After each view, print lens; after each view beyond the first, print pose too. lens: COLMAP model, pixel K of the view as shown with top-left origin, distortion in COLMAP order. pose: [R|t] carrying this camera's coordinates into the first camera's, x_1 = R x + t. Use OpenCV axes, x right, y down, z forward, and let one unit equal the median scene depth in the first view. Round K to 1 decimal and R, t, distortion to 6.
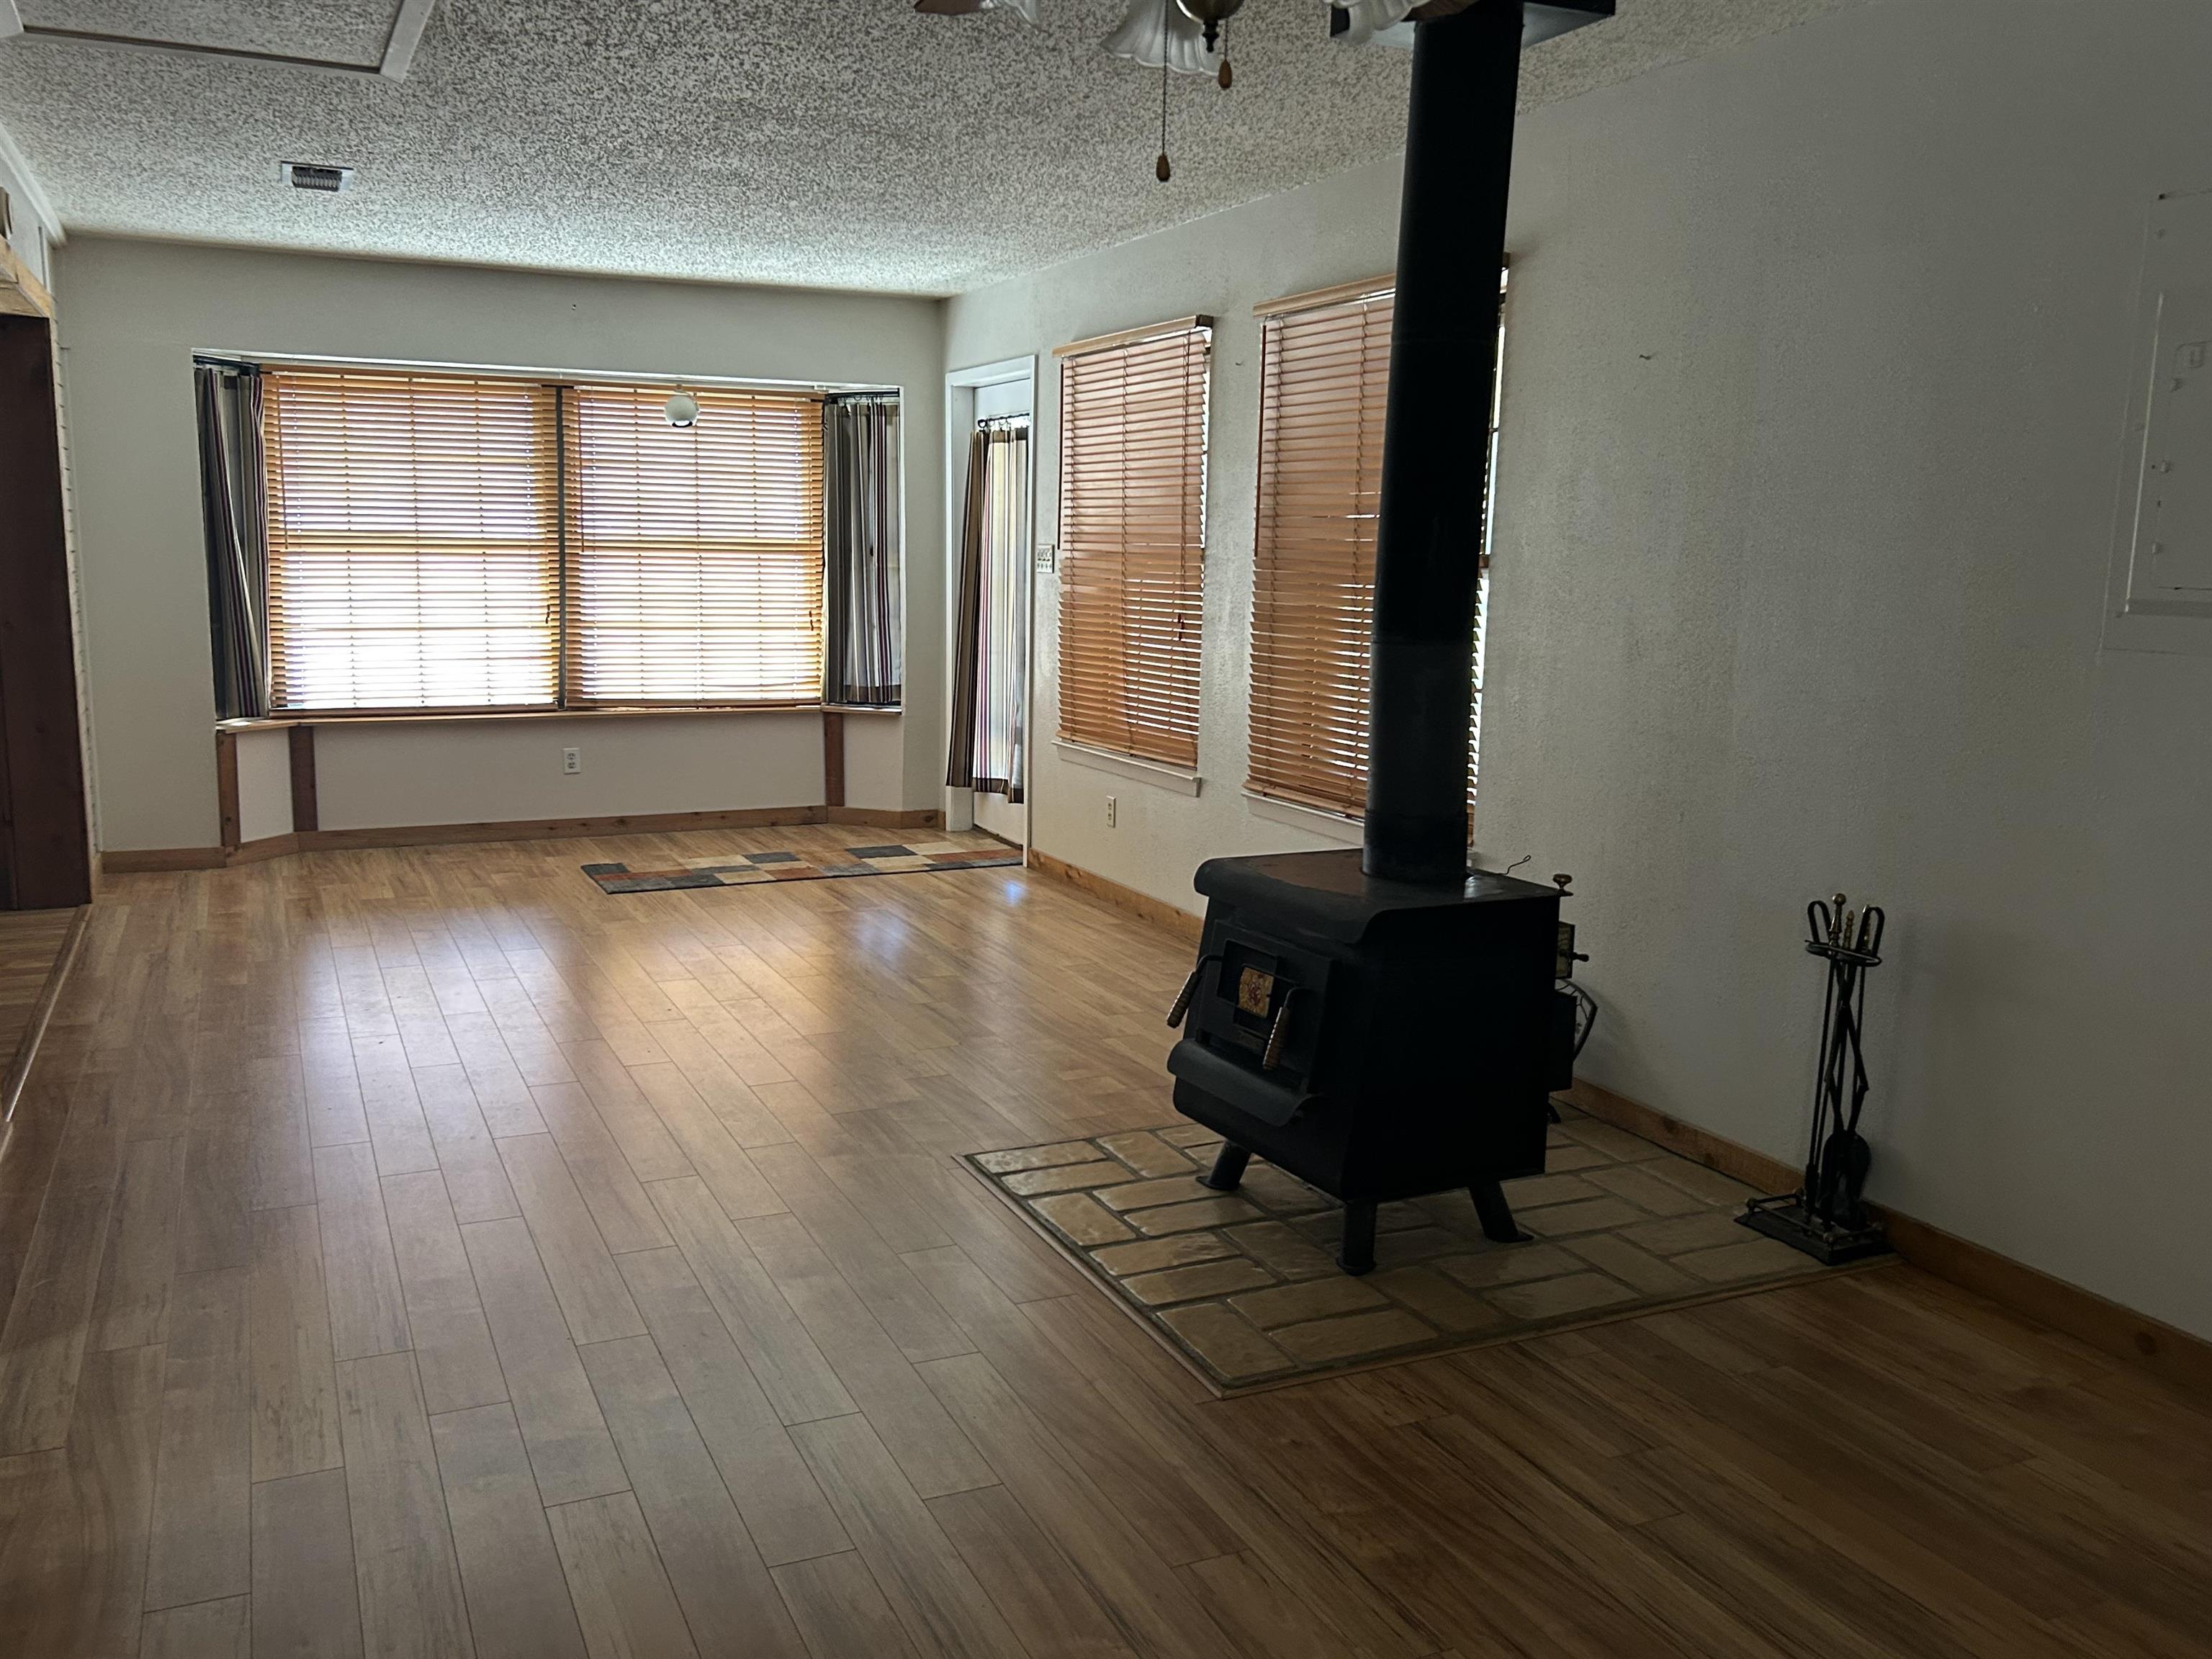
lens RADIAL K [[1840.9, 0, 1106.0], [0, 1840.9, 829.5], [0, 0, 1]] dist [0.118956, -0.000433]
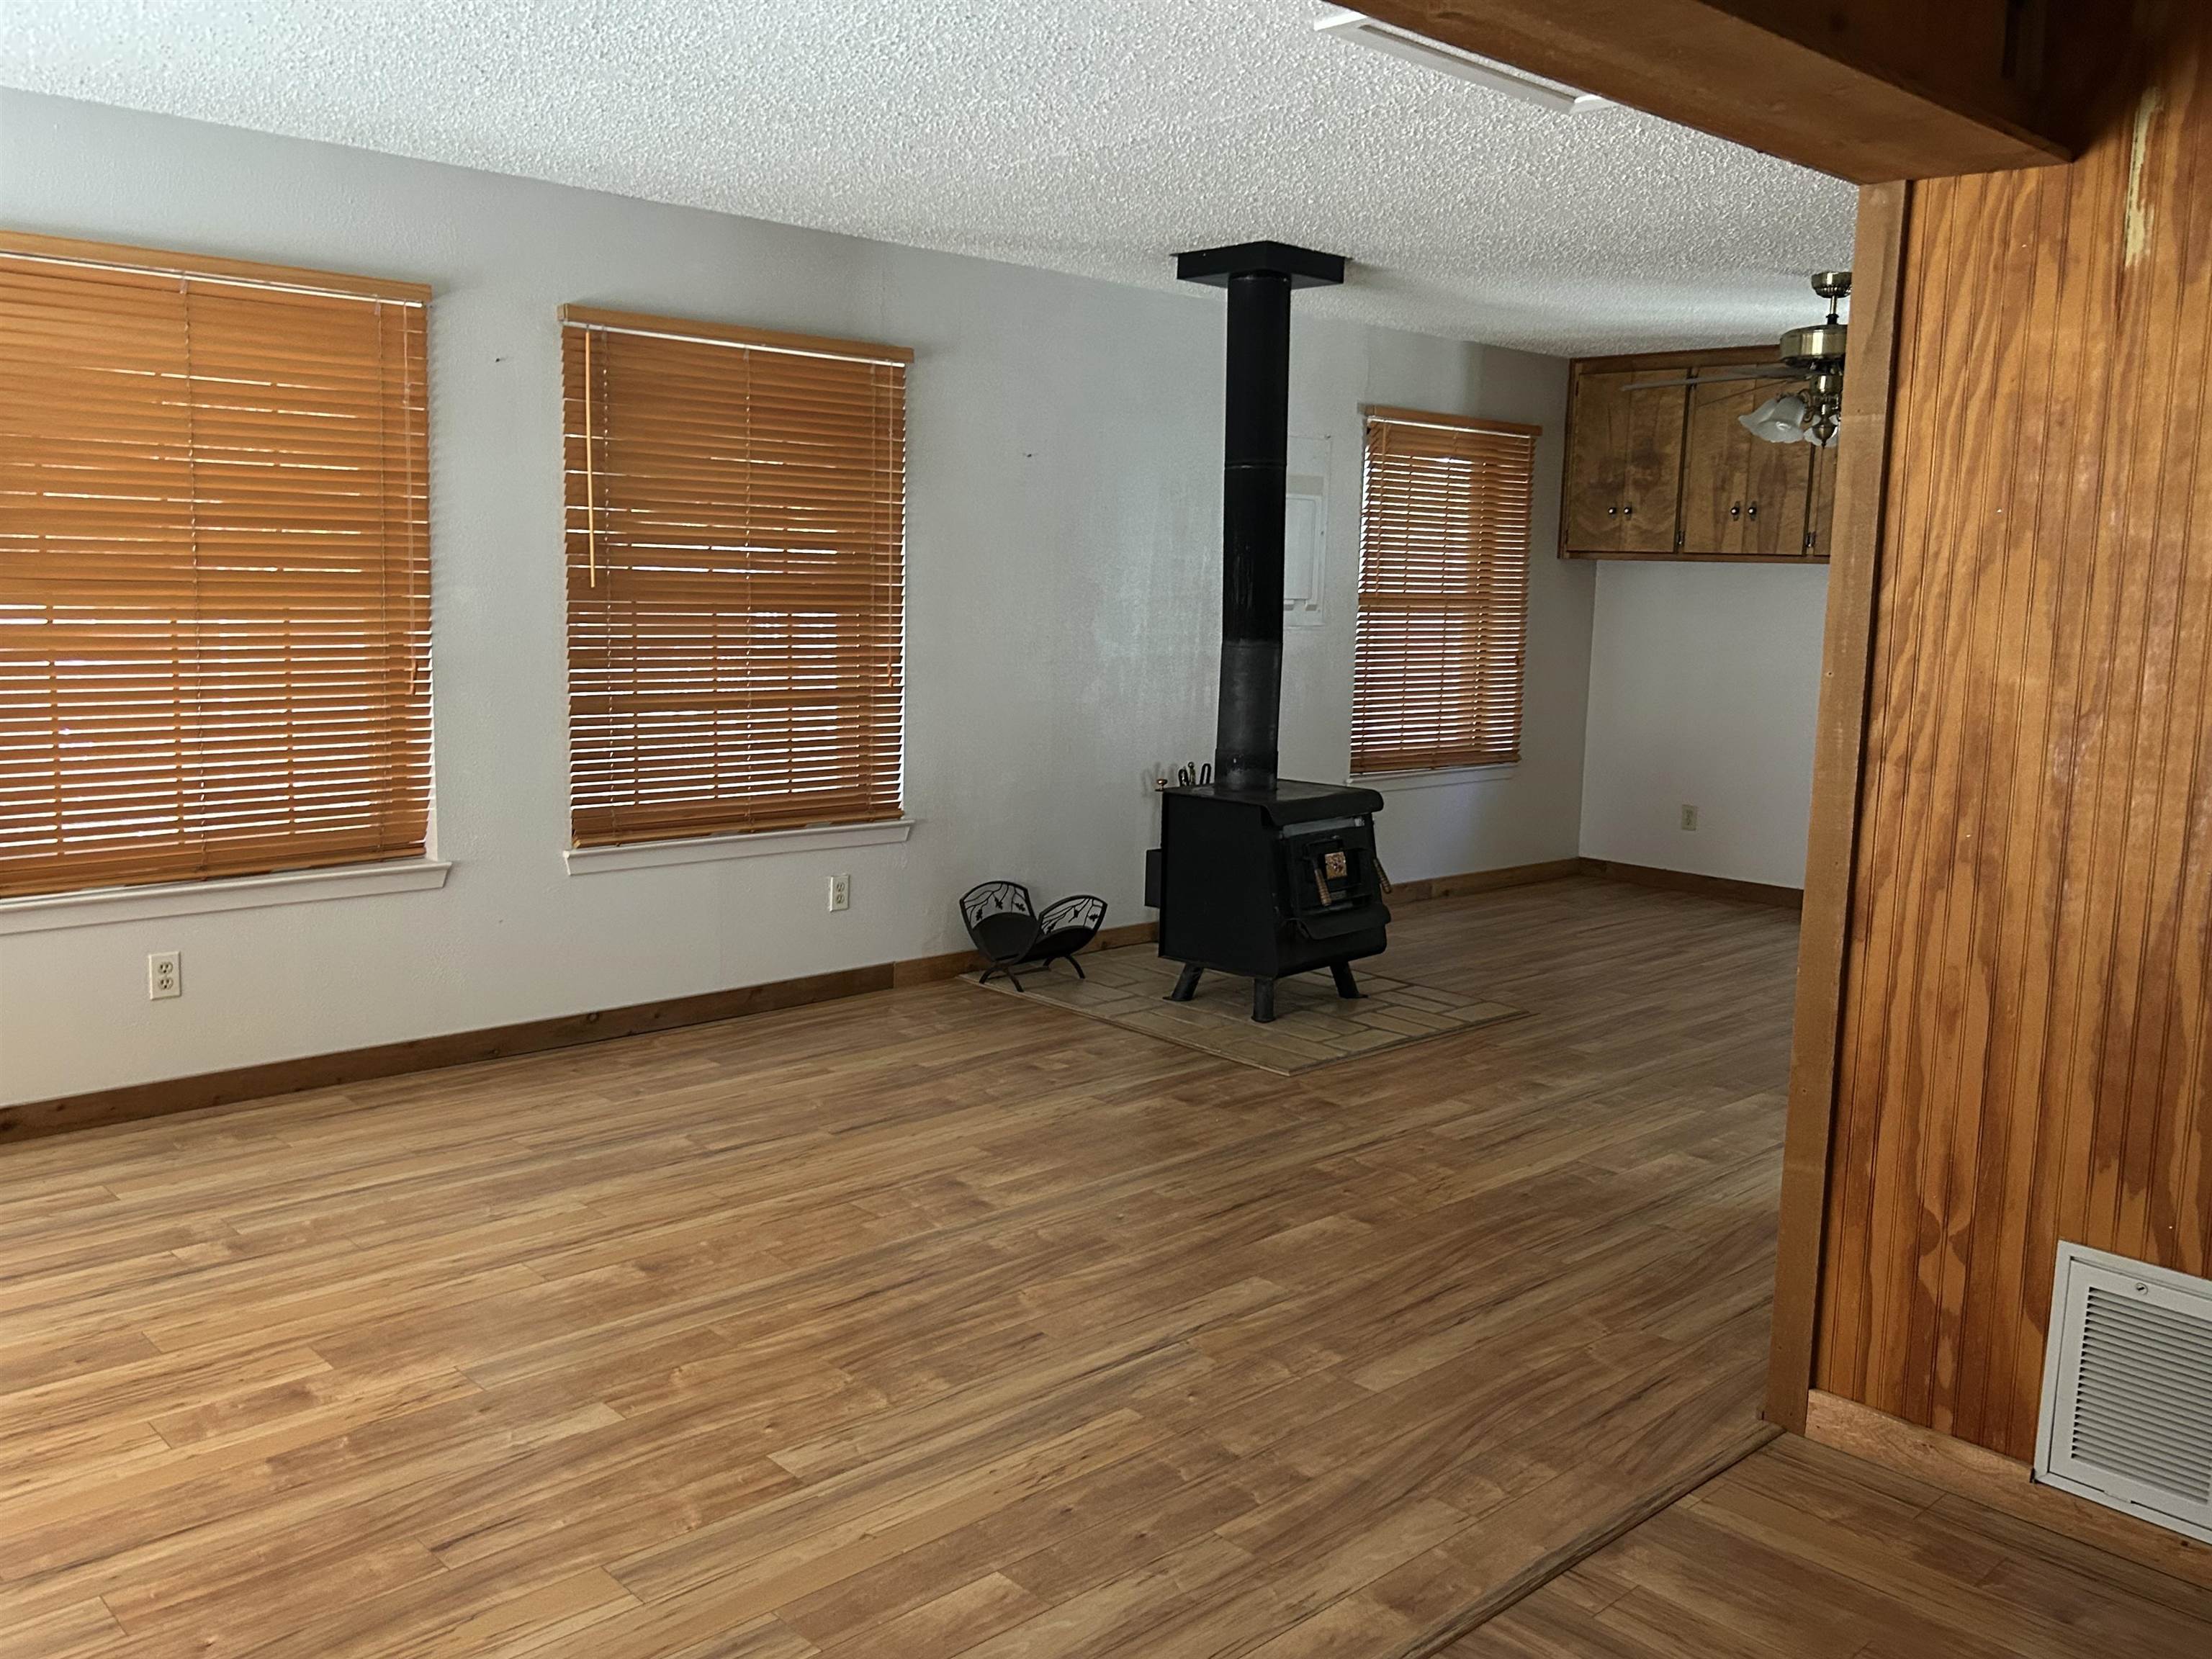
lens RADIAL K [[1840.9, 0, 1106.0], [0, 1840.9, 829.5], [0, 0, 1]] dist [0.118956, -0.000433]
pose [[-0.328635, -0.157487, 0.931234, -0.844796], [0.118770, 0.971281, 0.206174, -0.185516], [-0.936959, 0.178359, -0.300492, 1.045155]]
